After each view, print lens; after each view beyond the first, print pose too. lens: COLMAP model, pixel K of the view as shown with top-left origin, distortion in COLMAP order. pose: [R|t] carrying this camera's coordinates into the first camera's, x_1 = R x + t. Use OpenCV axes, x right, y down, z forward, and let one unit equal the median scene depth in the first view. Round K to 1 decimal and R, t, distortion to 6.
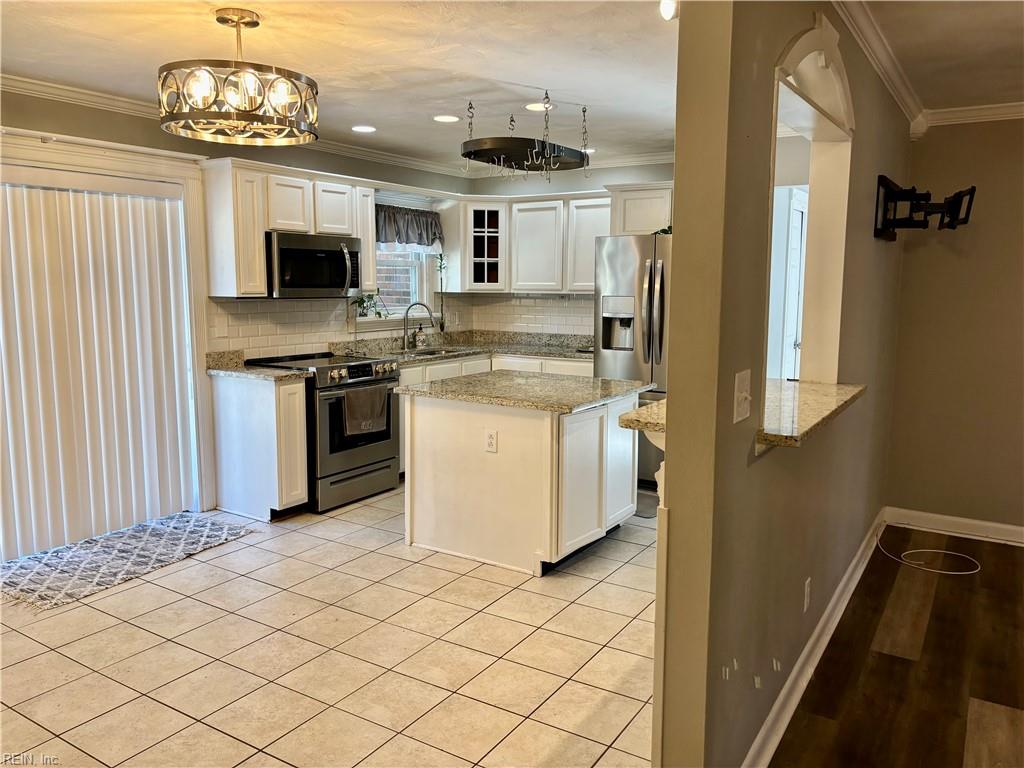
lens RADIAL K [[774.4, 0, 511.9], [0, 774.4, 386.5], [0, 0, 1]] dist [0.054642, -0.058956]
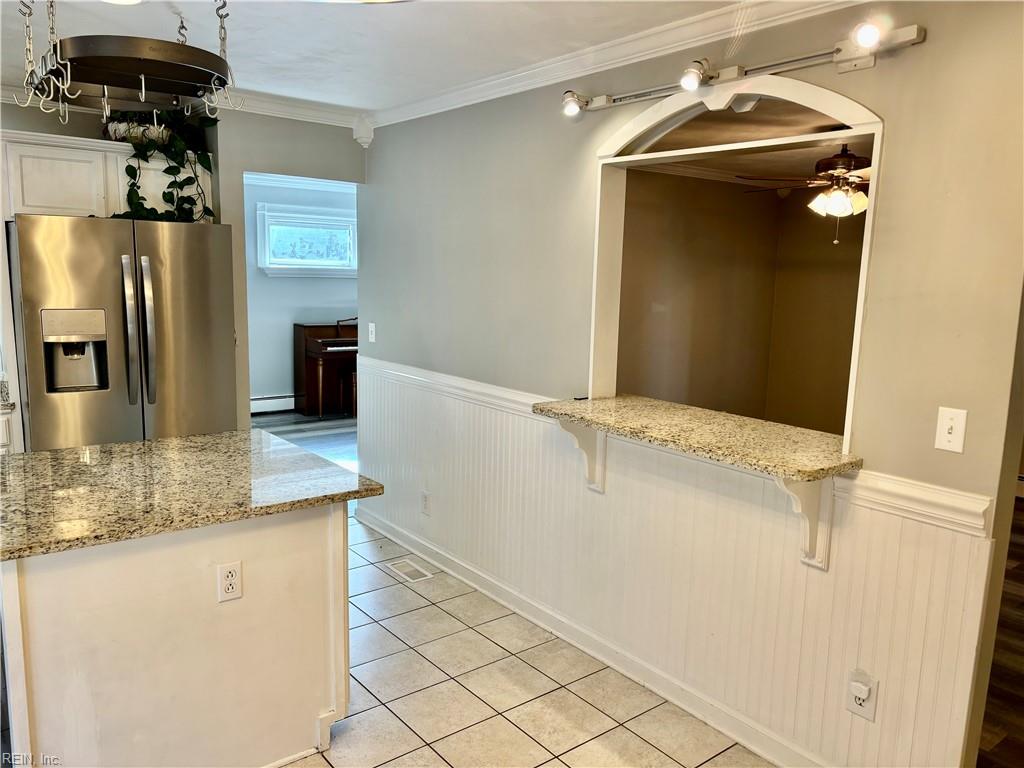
lens RADIAL K [[774.4, 0, 511.2], [0, 774.4, 385.9], [0, 0, 1]] dist [0.054642, -0.058956]
pose [[0.337913, -0.139542, 0.930775, -0.377310], [0.106500, 0.988265, 0.109497, -0.091360], [-0.935132, 0.062127, 0.348809, 0.463588]]
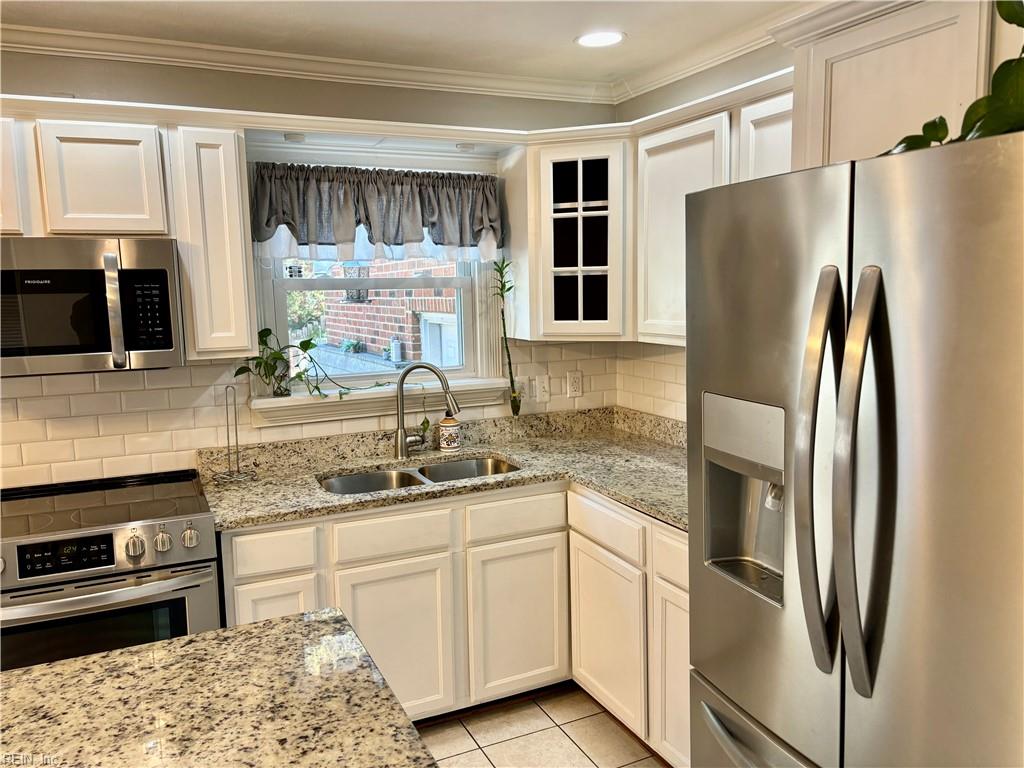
lens RADIAL K [[774.4, 0, 514.3], [0, 774.4, 386.6], [0, 0, 1]] dist [0.054642, -0.058956]
pose [[0.846034, 0.049608, -0.530817, 0.231234], [-0.048341, 0.998698, 0.016287, -0.129607], [0.530933, 0.011881, 0.847330, 0.764740]]
